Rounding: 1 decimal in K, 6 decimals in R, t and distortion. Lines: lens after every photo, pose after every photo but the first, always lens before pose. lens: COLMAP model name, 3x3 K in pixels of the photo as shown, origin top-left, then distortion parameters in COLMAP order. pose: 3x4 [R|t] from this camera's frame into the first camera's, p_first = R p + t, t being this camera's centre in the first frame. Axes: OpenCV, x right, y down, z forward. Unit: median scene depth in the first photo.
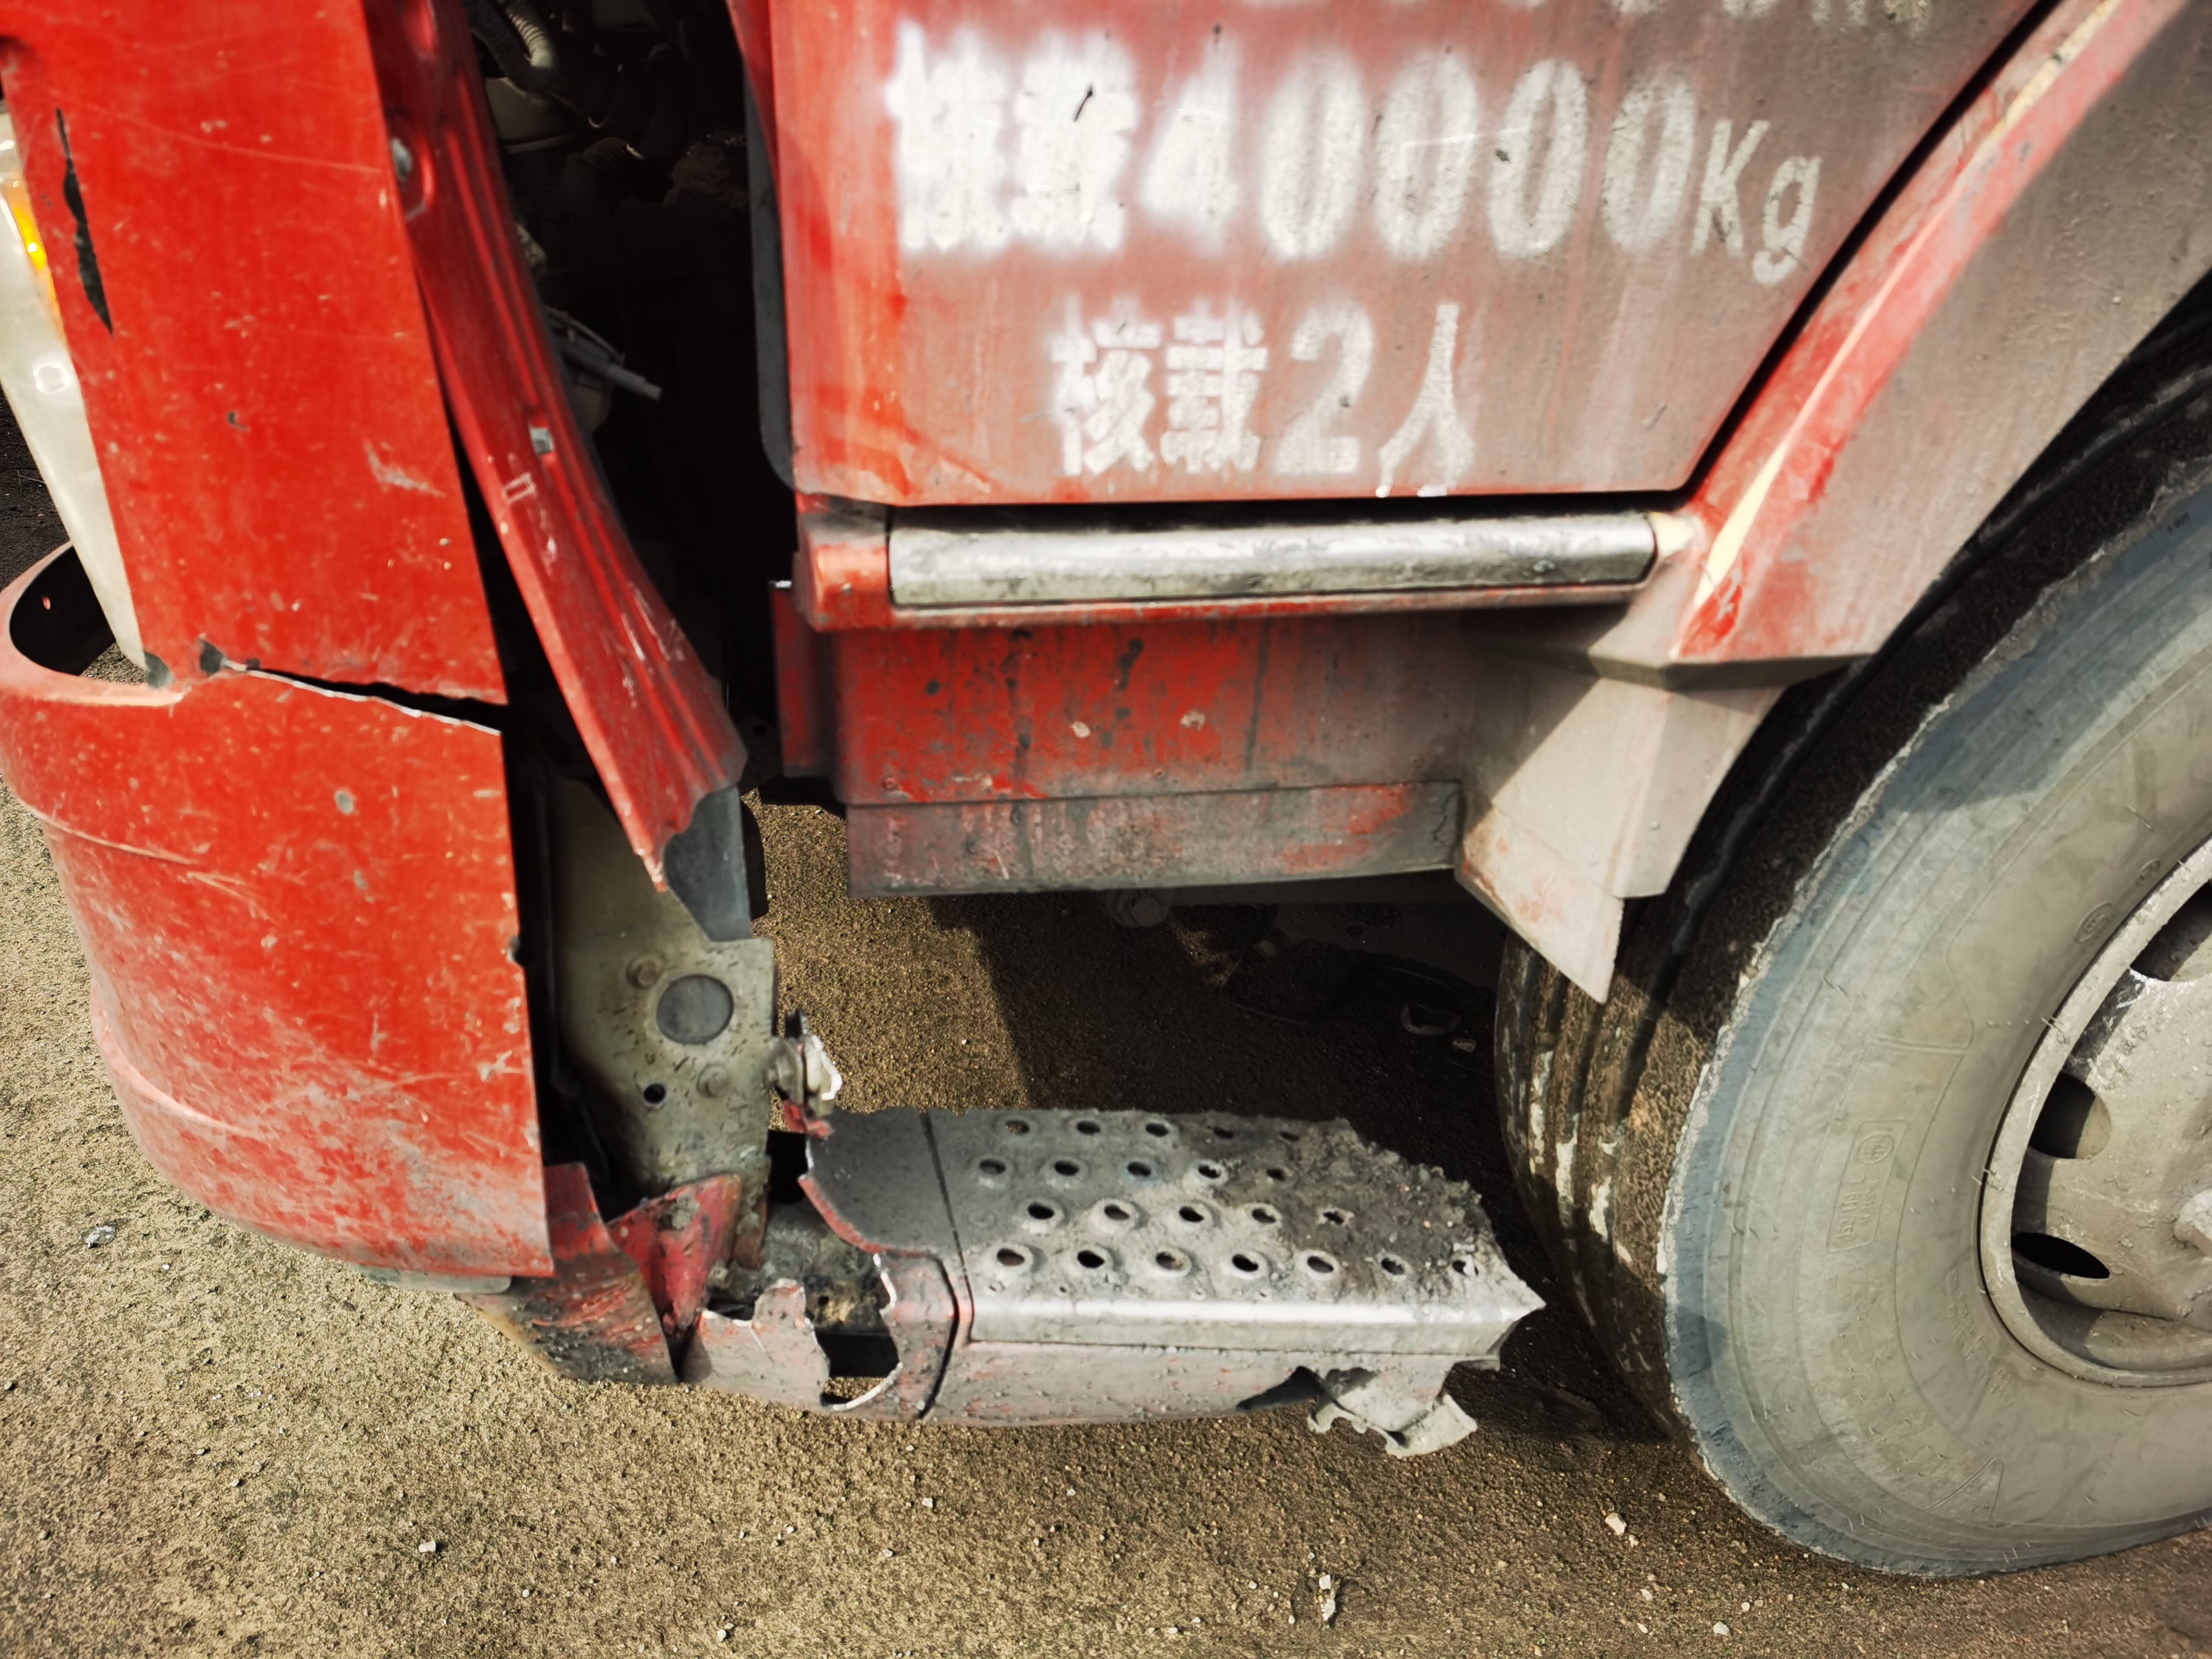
lens RADIAL K [[1702.4, 0, 1147.2], [0, 1702.4, 835.9], [0, 0, 1]] dist [0.049398, -0.070895]
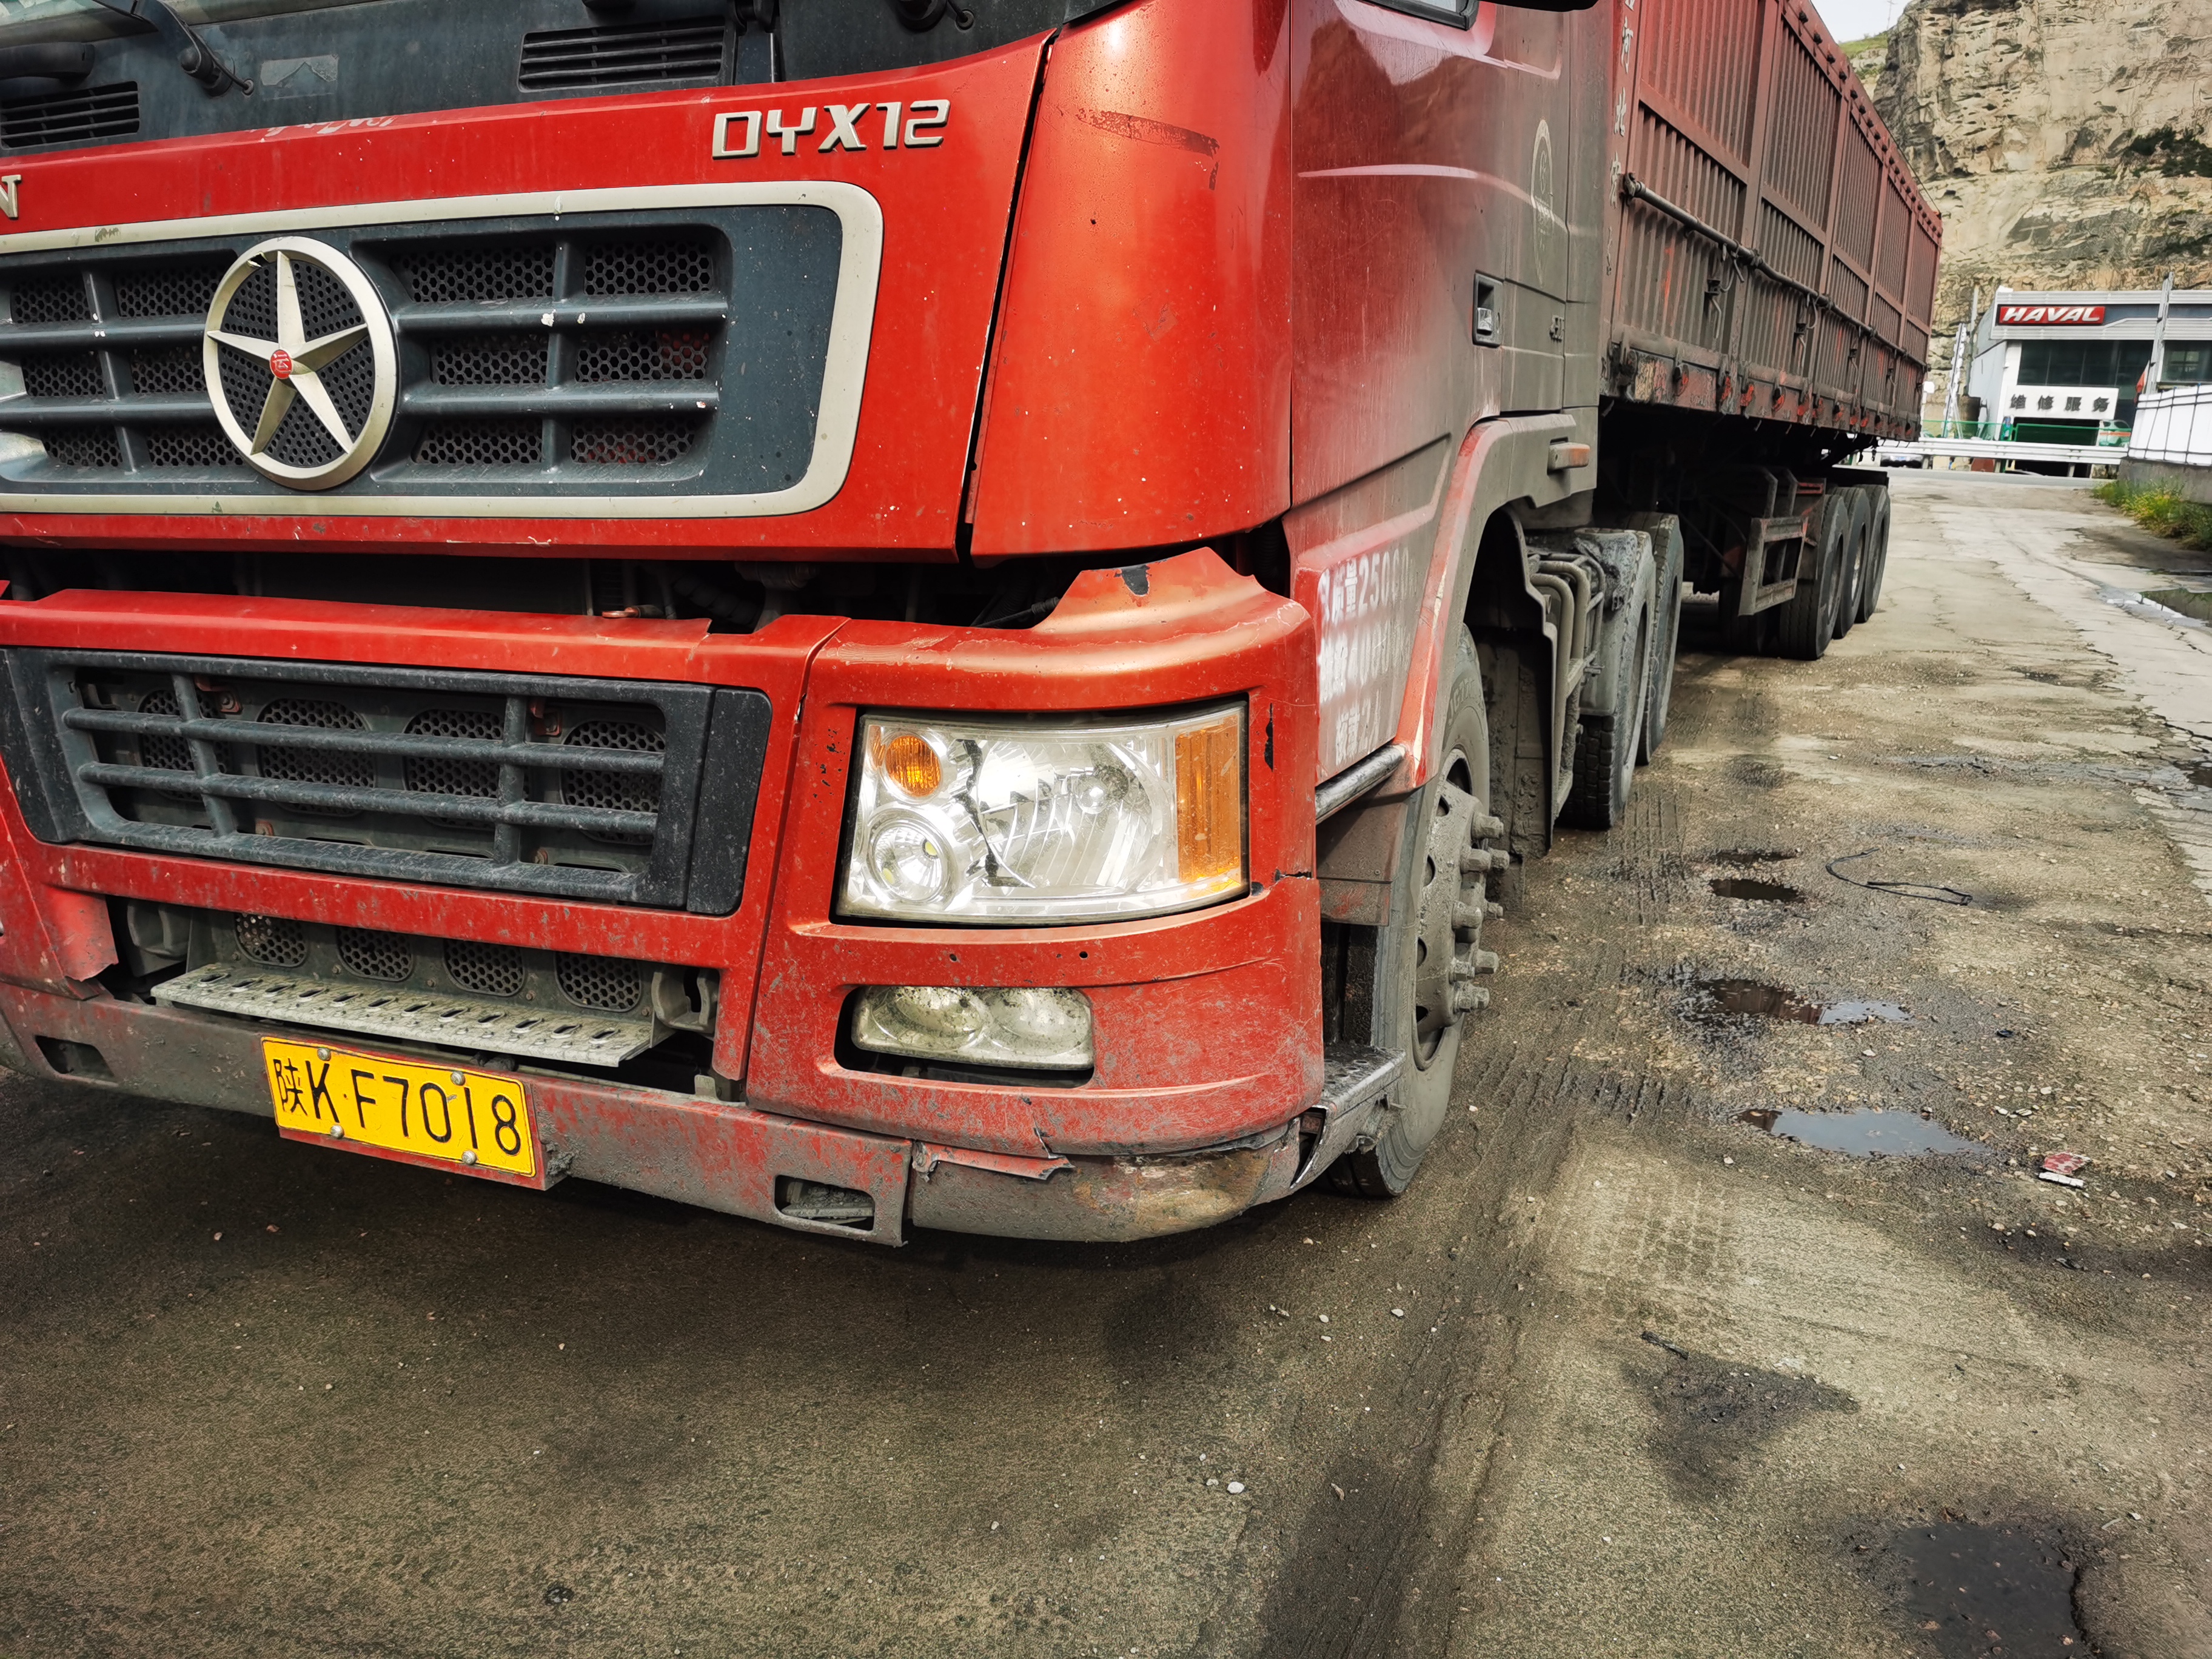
lens RADIAL K [[1702.4, 0, 1135.7], [0, 1702.4, 814.6], [0, 0, 1]] dist [0.049398, -0.070895]
pose [[0.583318, -0.231525, 0.778547, -2.653688], [0.400783, 0.915746, -0.027957, -0.192645], [-0.706479, 0.328337, 0.626963, -0.612637]]
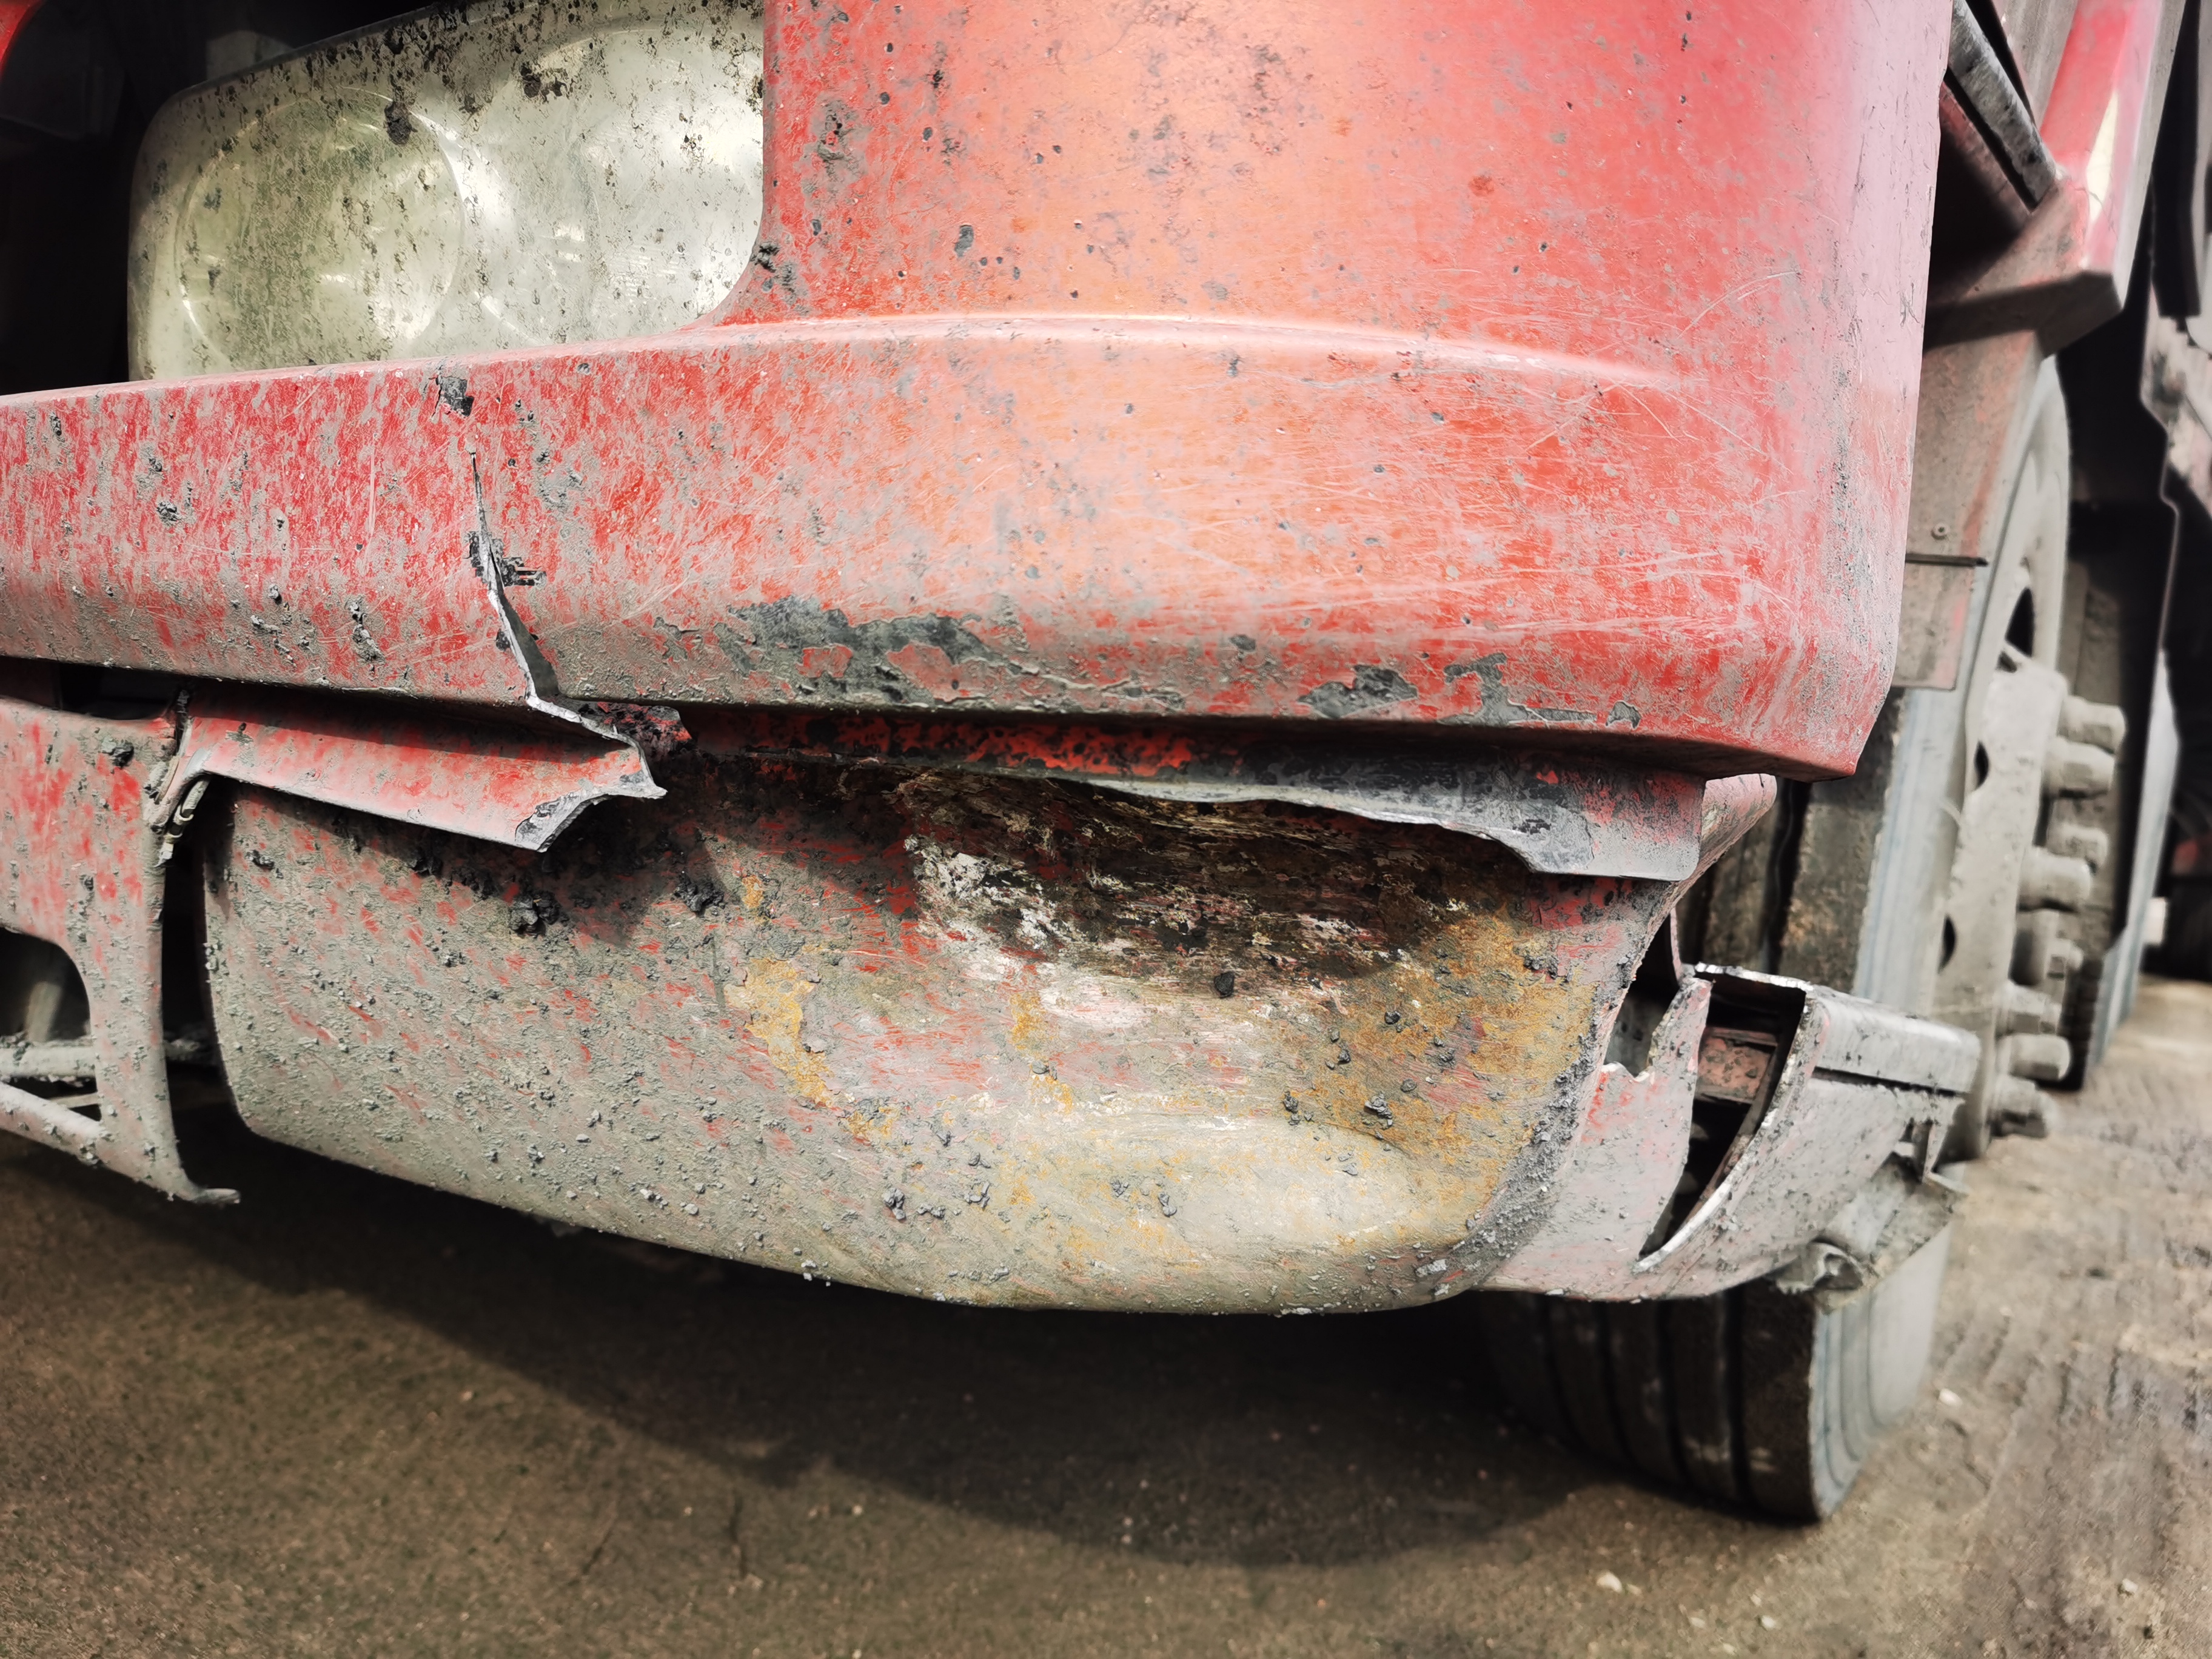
lens RADIAL K [[1702.4, 0, 1100.7], [0, 1702.4, 867.7], [0, 0, 1]] dist [0.049398, -0.070895]
pose [[0.732871, -0.024991, 0.679909, -1.012142], [0.251294, 0.938606, -0.236370, 0.399766], [-0.632259, 0.344085, 0.694157, 0.858599]]
